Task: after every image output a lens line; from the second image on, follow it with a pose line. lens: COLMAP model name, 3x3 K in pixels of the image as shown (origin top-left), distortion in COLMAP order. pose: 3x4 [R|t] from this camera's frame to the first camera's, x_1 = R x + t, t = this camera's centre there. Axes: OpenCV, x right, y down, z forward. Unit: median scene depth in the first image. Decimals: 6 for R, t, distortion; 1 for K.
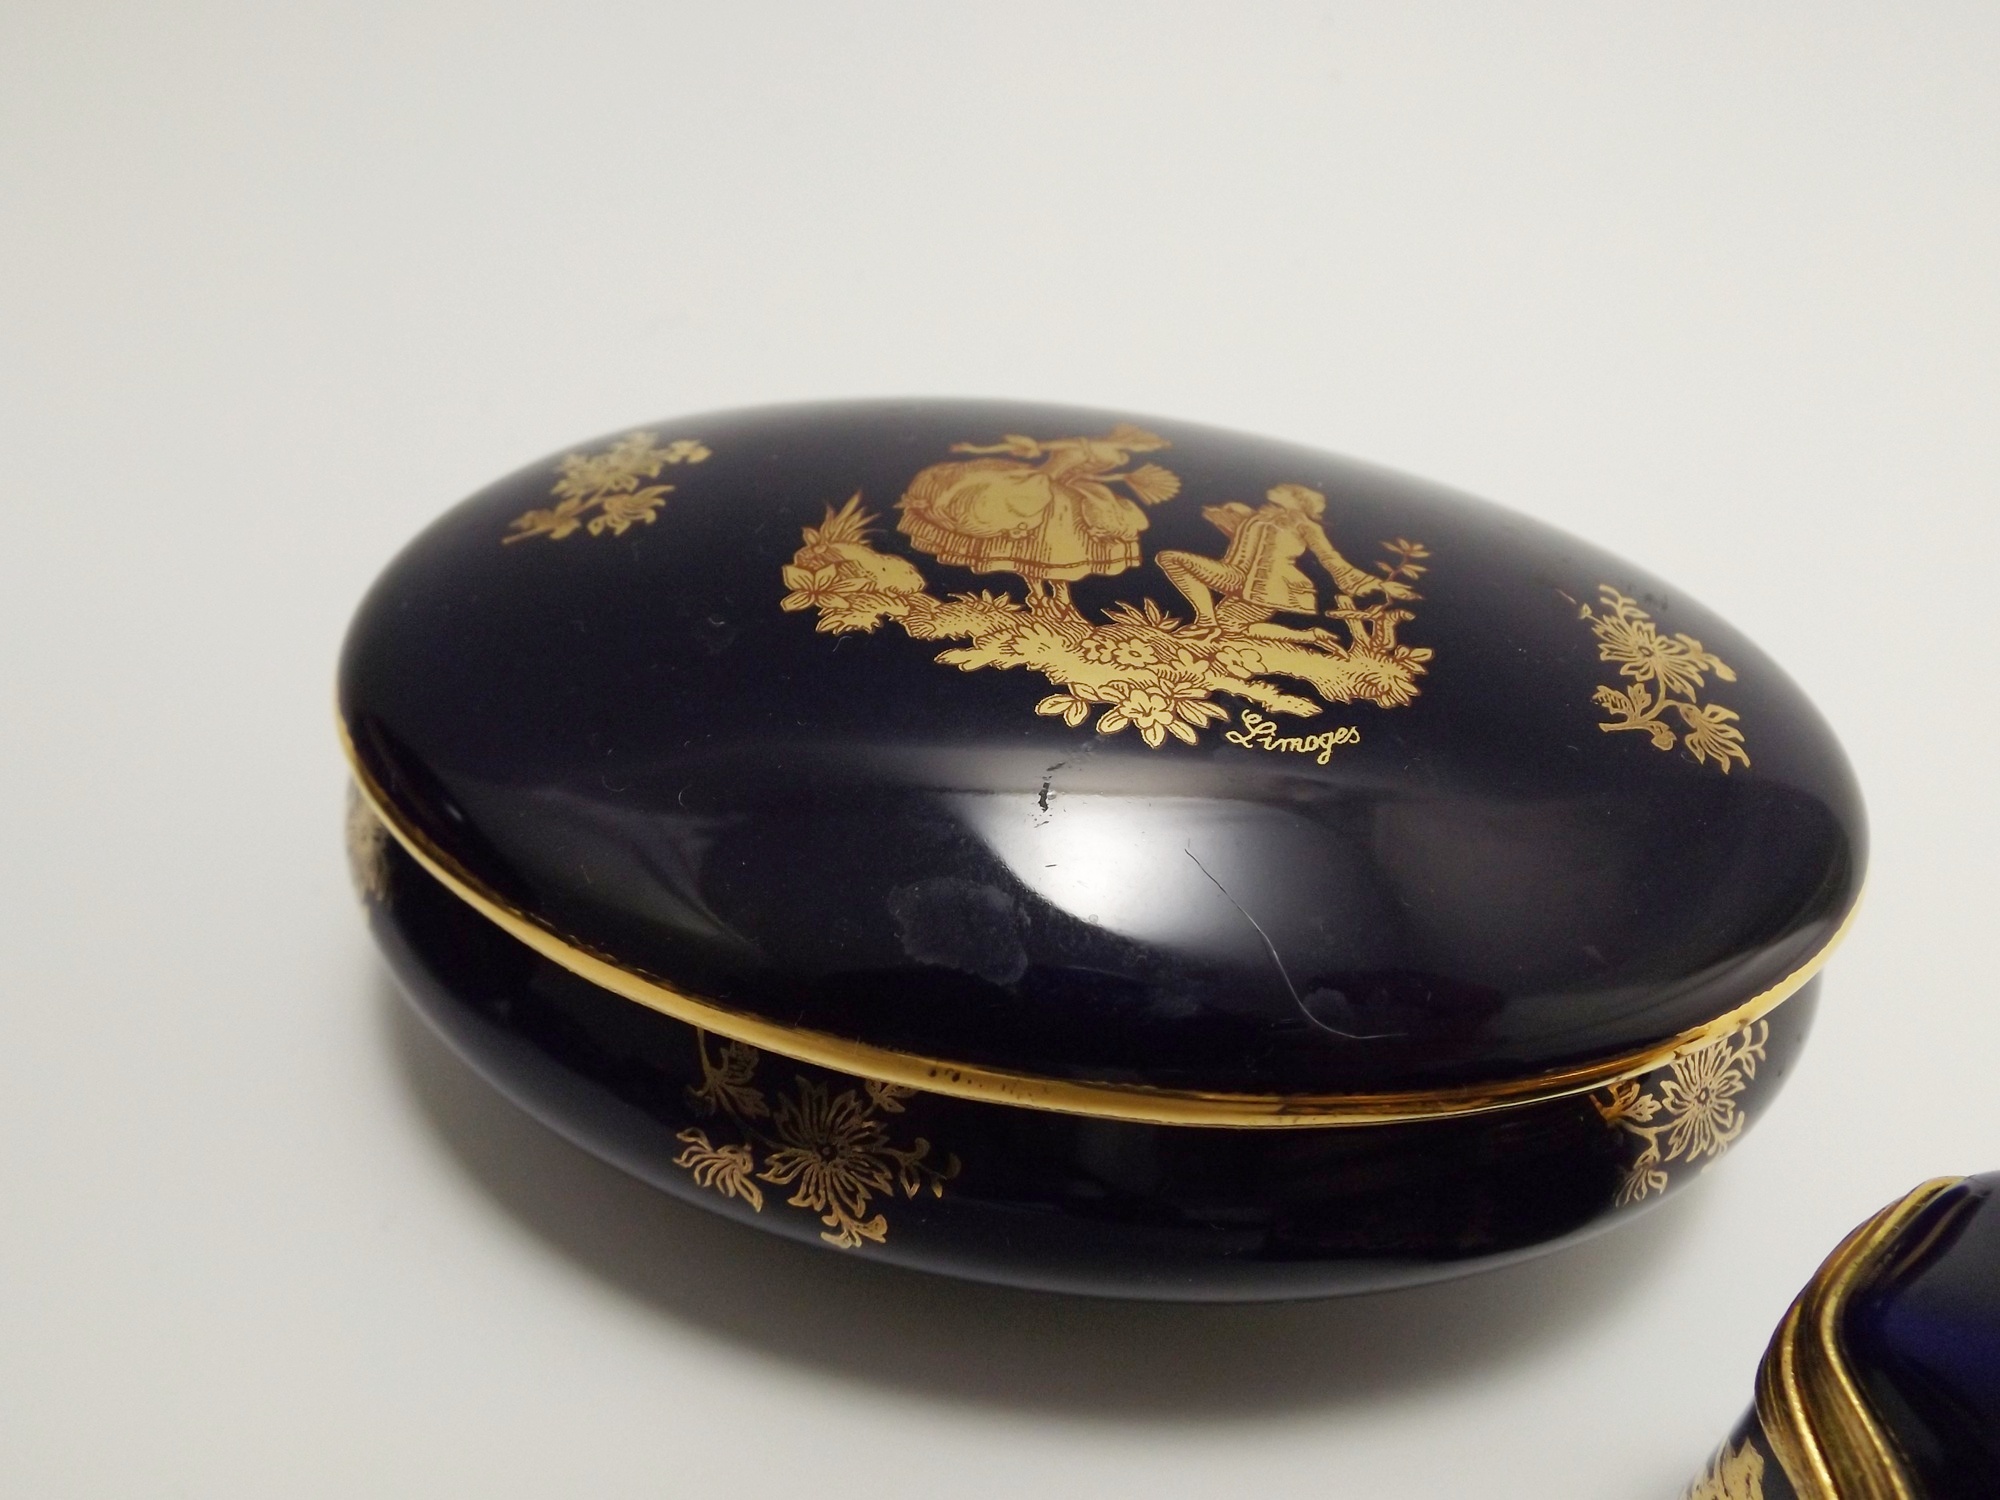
lens RADIAL K [[1291.5, 0, 1008.0], [0, 1291.5, 752.1], [0, 0, 1]] dist [0.024115, -0.024512]
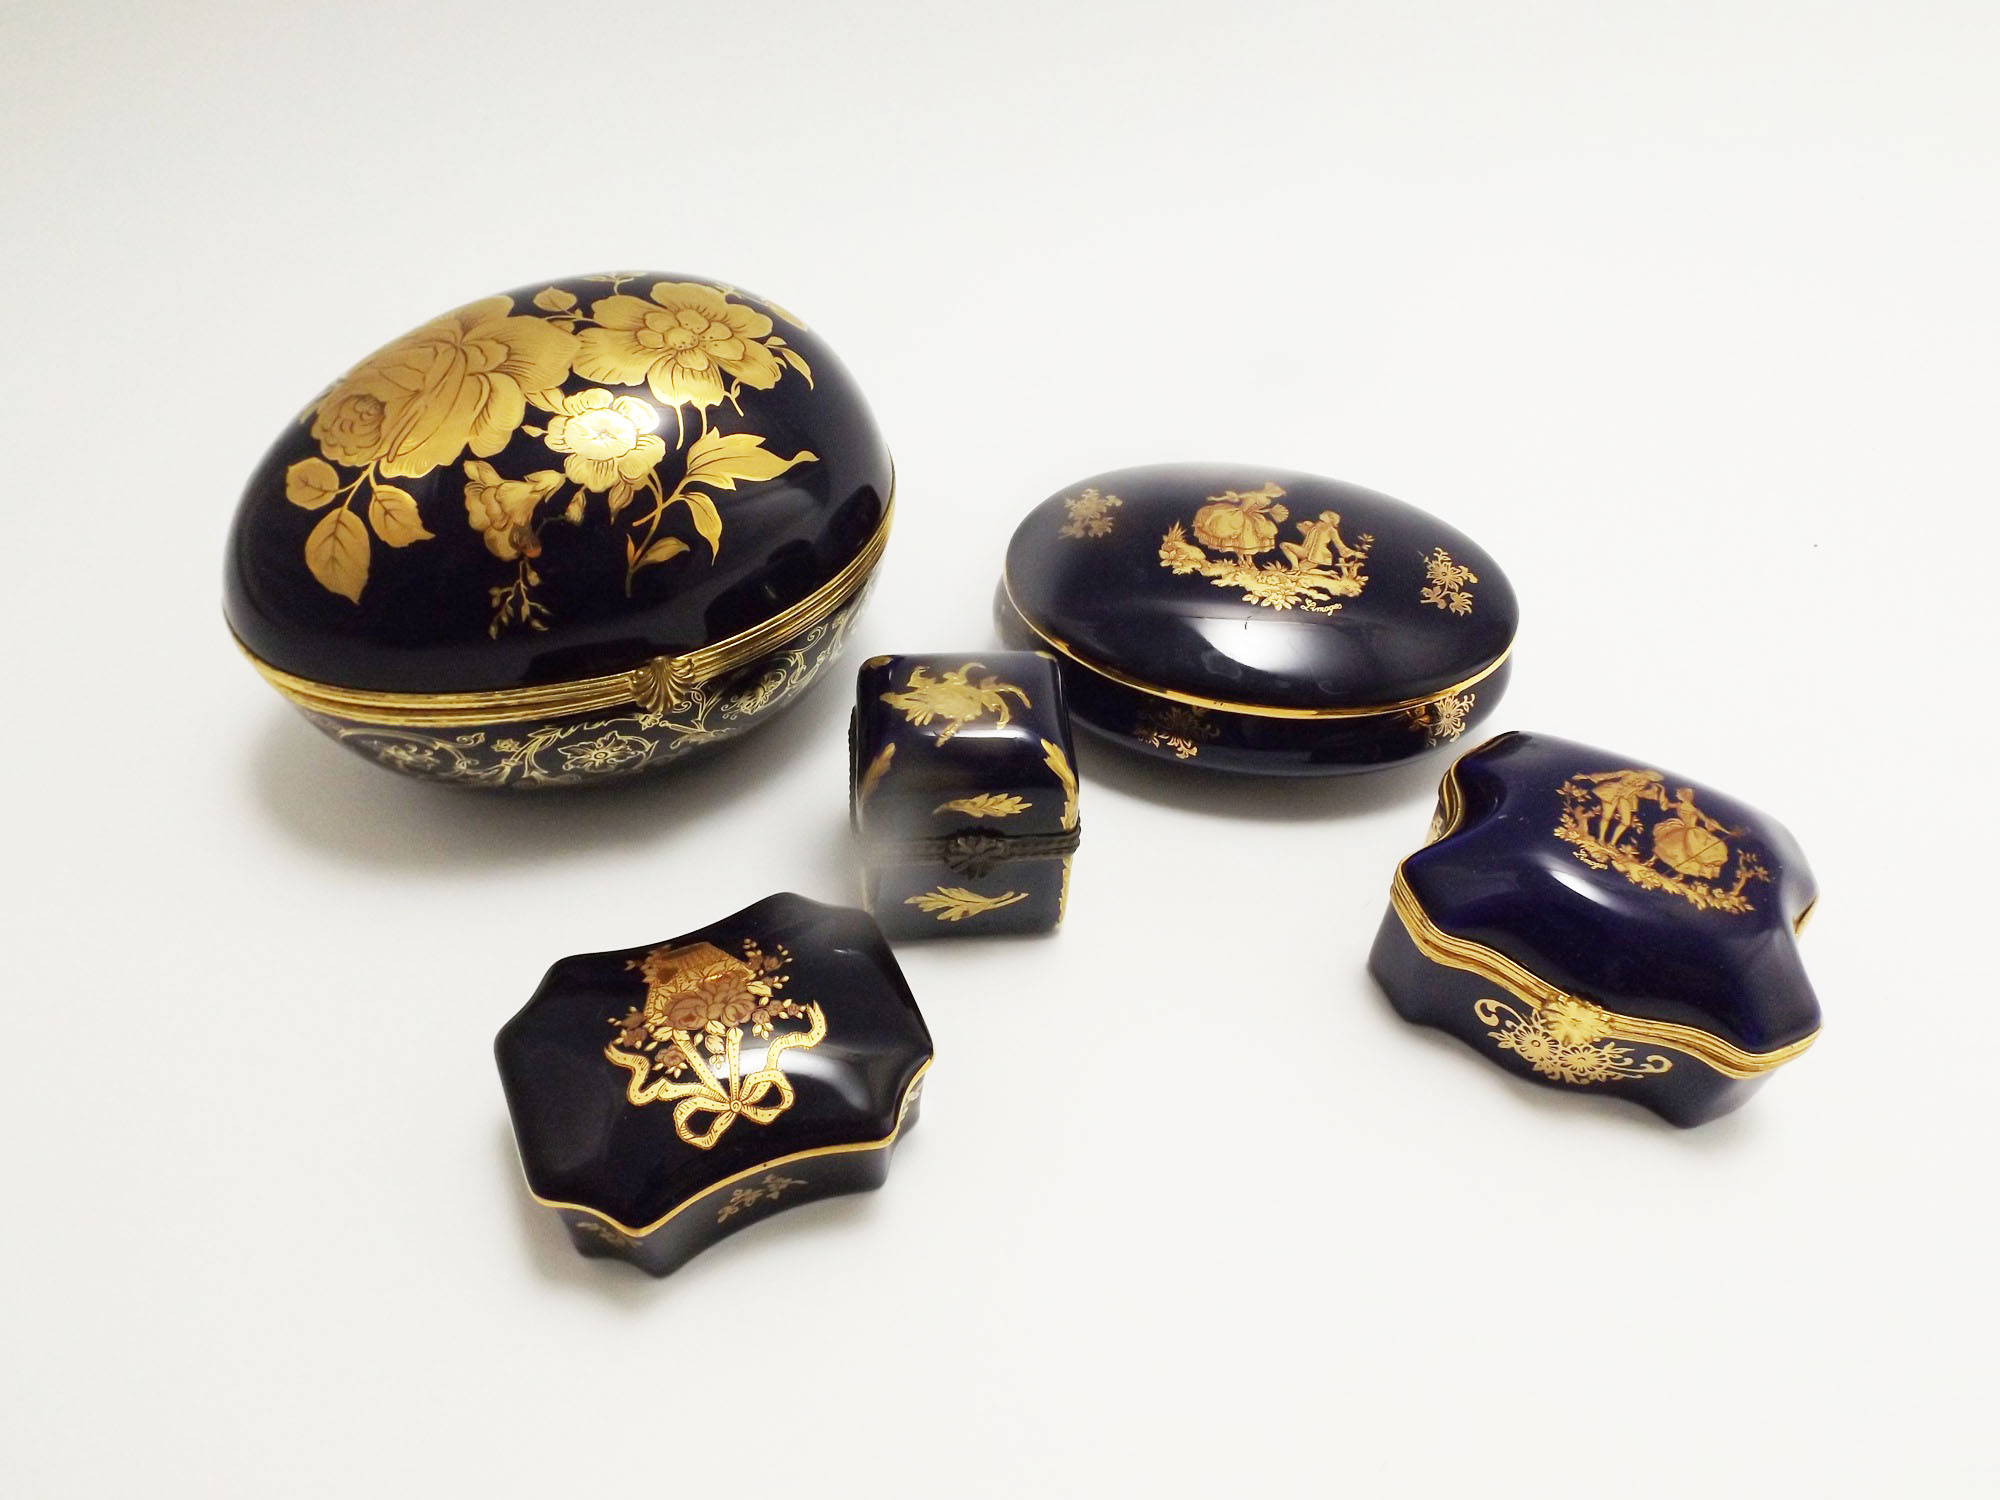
lens RADIAL K [[1291.5, 0, 1008.0], [0, 1291.5, 739.0], [0, 0, 1]] dist [0.024115, -0.024512]
pose [[0.997015, 0.002599, -0.077165, -0.292219], [0.010098, 0.986460, 0.163693, -0.207227], [0.076545, -0.163984, 0.983489, -2.152783]]
